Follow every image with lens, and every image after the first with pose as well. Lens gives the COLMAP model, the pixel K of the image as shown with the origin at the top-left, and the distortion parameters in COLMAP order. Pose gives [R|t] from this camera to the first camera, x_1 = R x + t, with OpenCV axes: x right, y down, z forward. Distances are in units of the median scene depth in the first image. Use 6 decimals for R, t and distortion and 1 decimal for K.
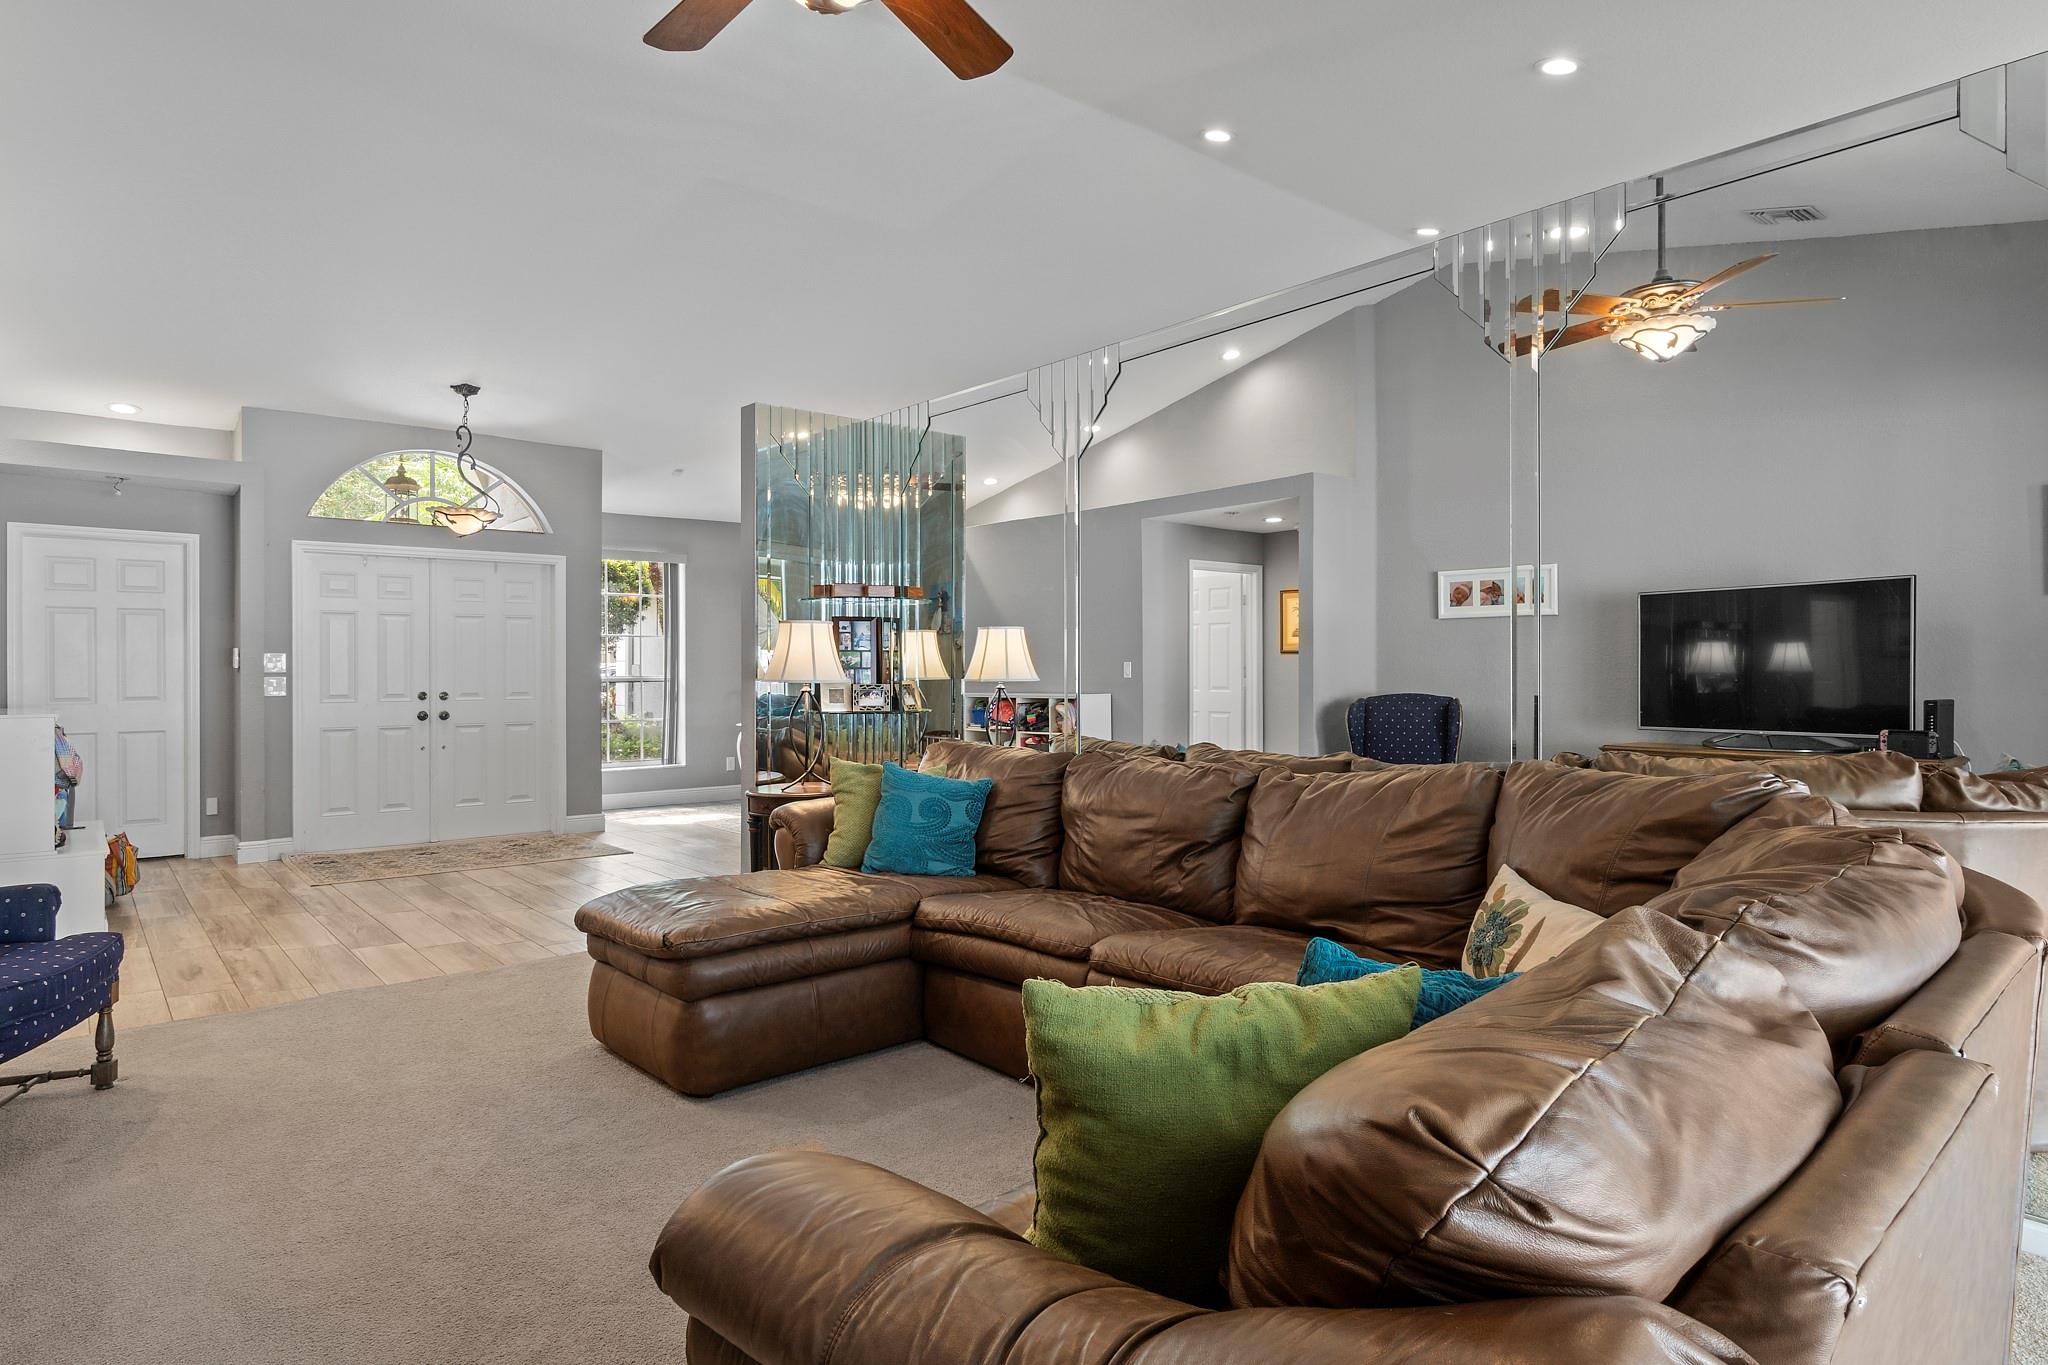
lens RADIAL K [[1146.2, 0, 1016.7], [0, 1146.2, 675.8], [0, 0, 1]] dist [-0.007480, 0.001083]
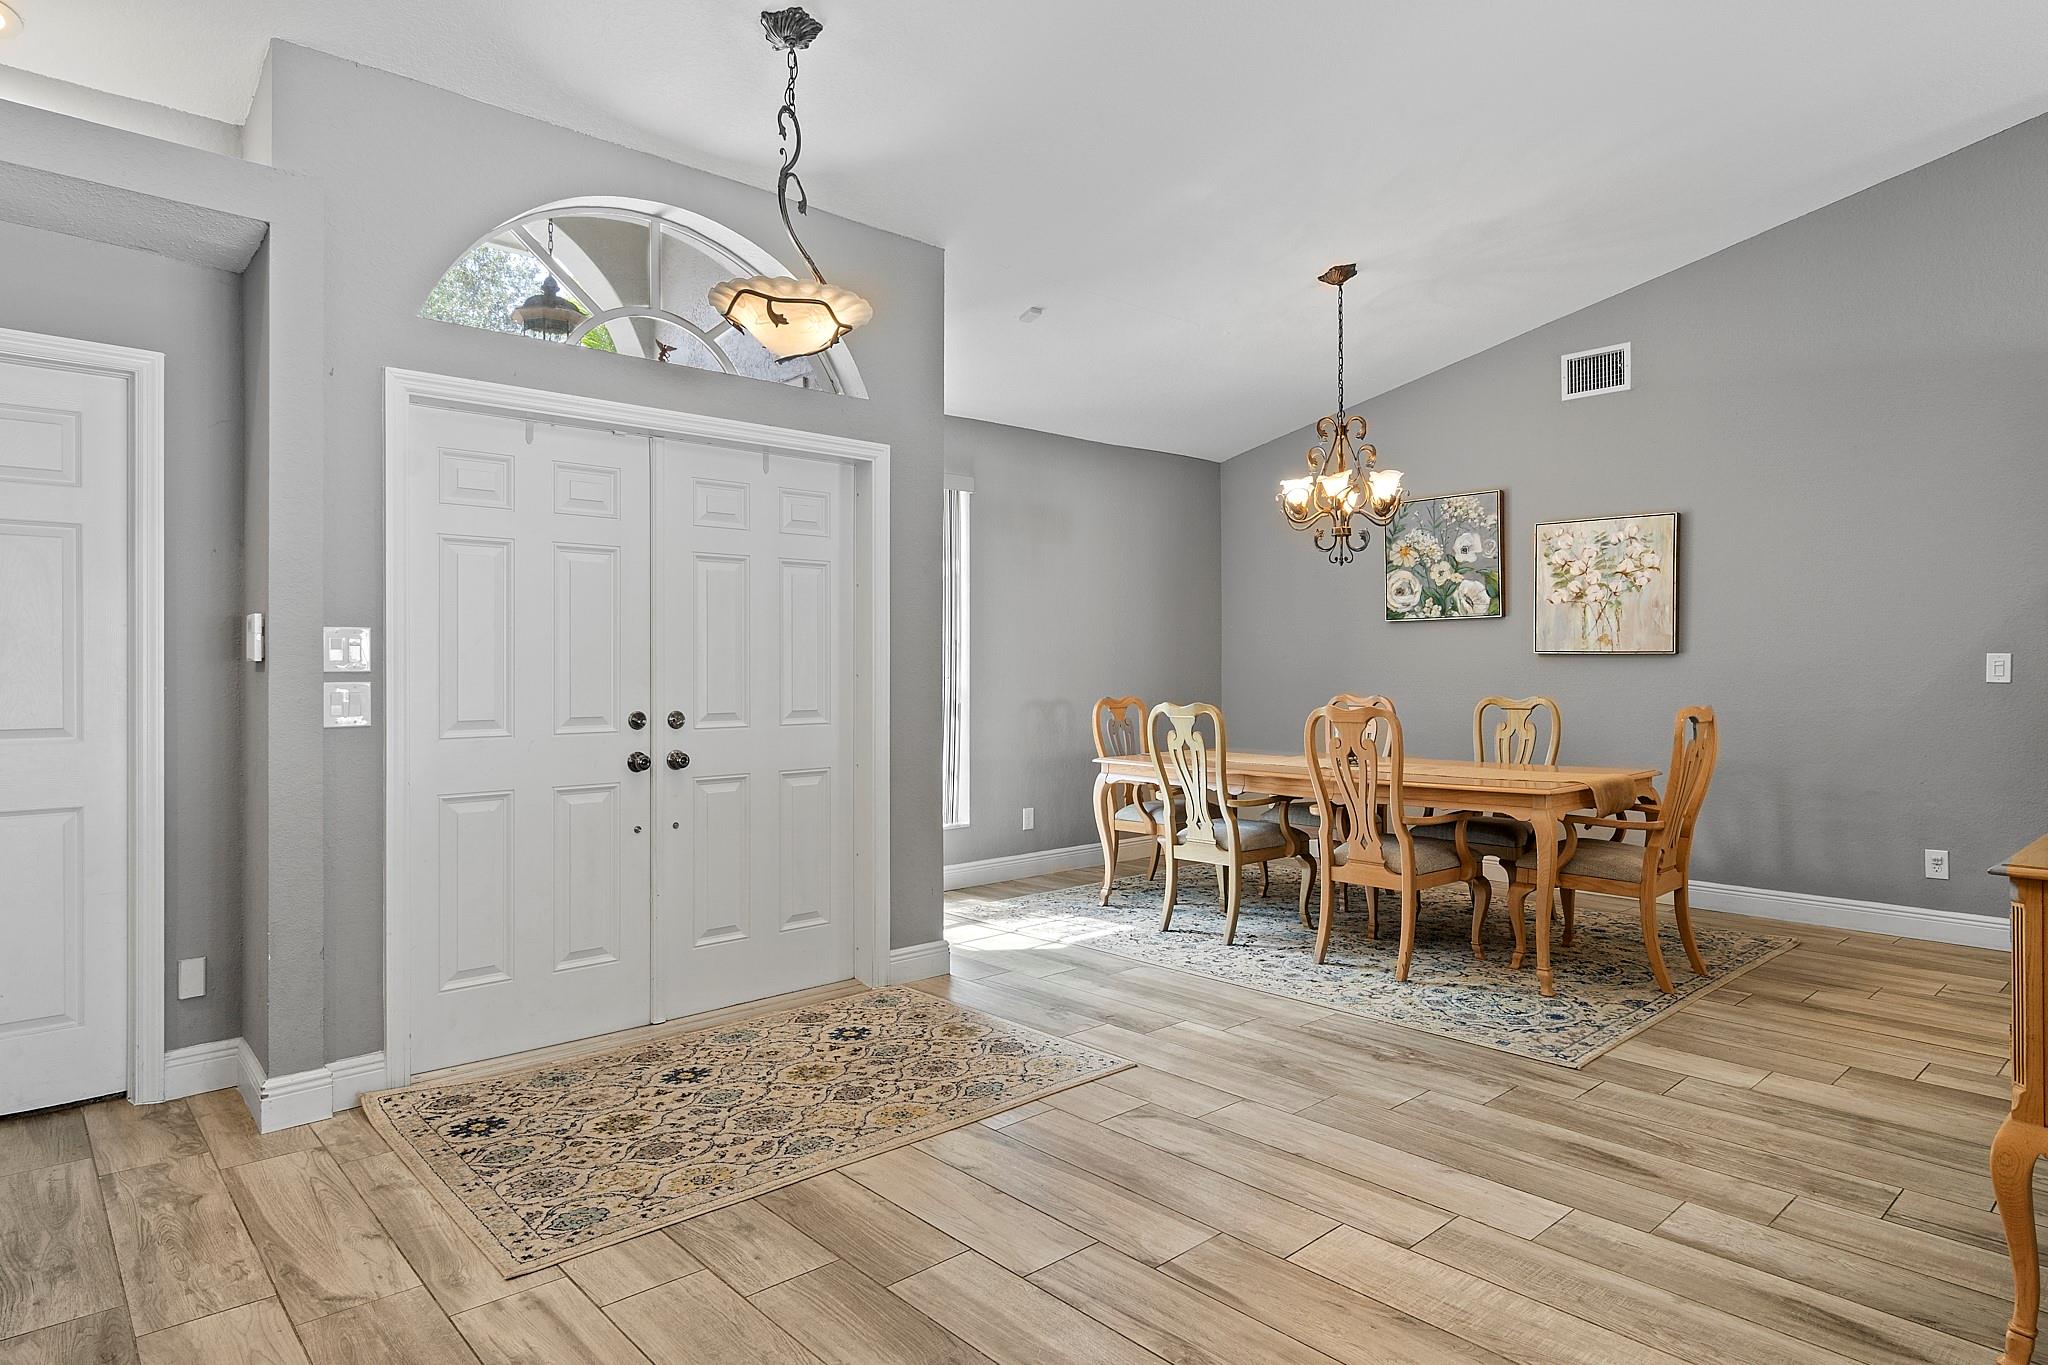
lens RADIAL K [[1146.2, 0, 1015.6], [0, 1146.2, 668.2], [0, 0, 1]] dist [-0.007480, 0.001083]
pose [[0.999202, 0.001696, 0.039911, -0.411634], [-0.001629, 0.999997, -0.001711, -0.003956], [-0.039914, 0.001645, 0.999202, 0.556654]]
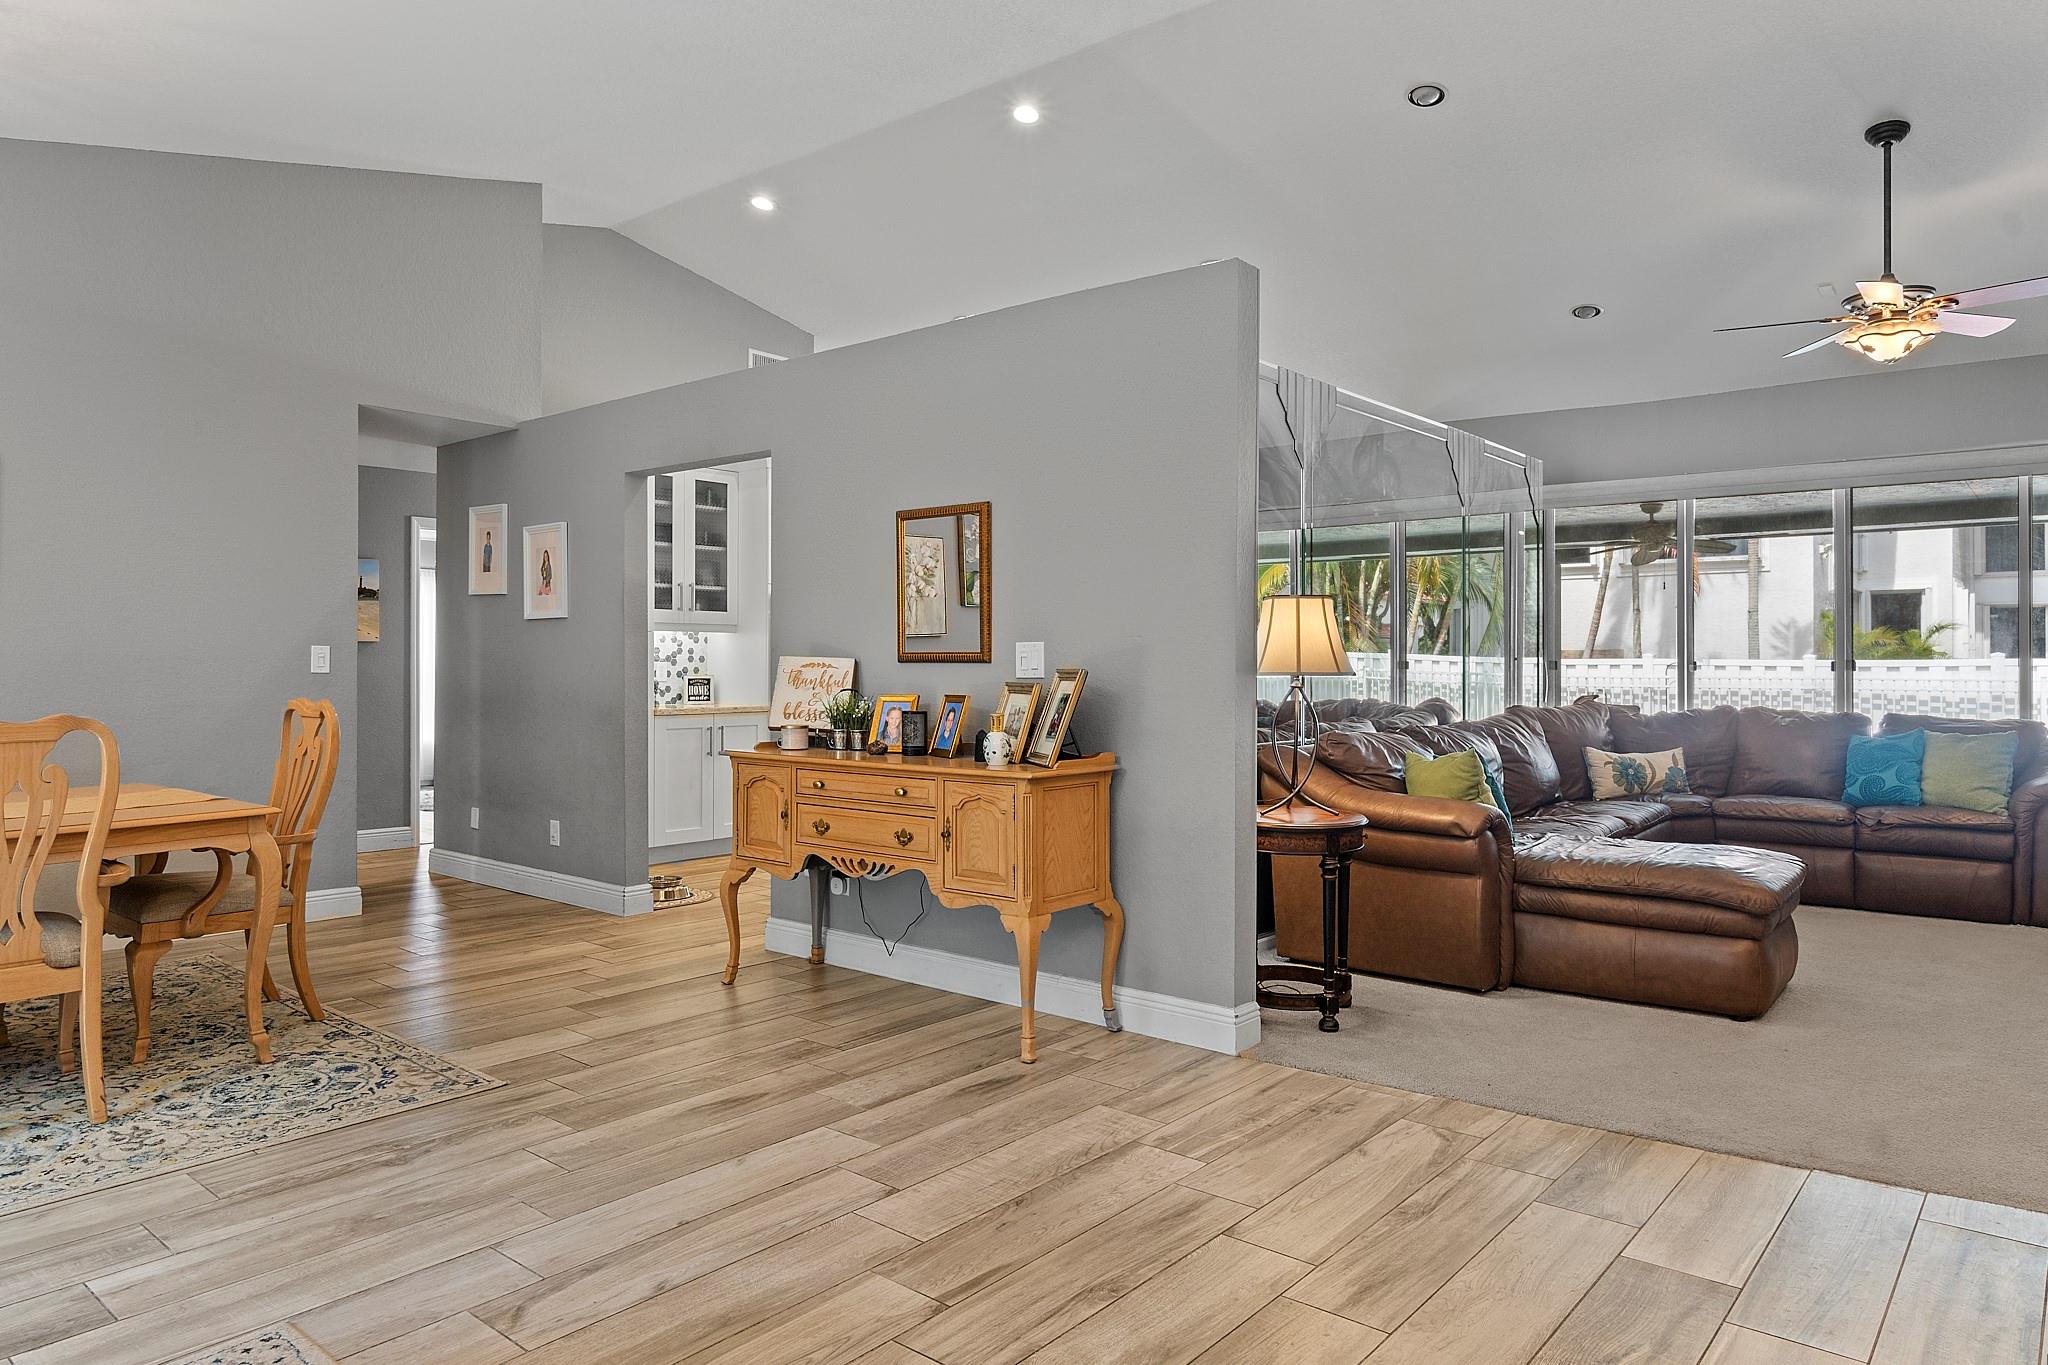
lens RADIAL K [[1259.1, 0, 1030.4], [0, 1259.1, 664.2], [0, 0, 1]] dist [-0.011306, 0.001068]
pose [[-0.163150, 0.000469, 0.986601, -2.449622], [-0.000507, 1.000000, -0.000560, 0.003265], [-0.986601, -0.000592, -0.163150, 3.179934]]
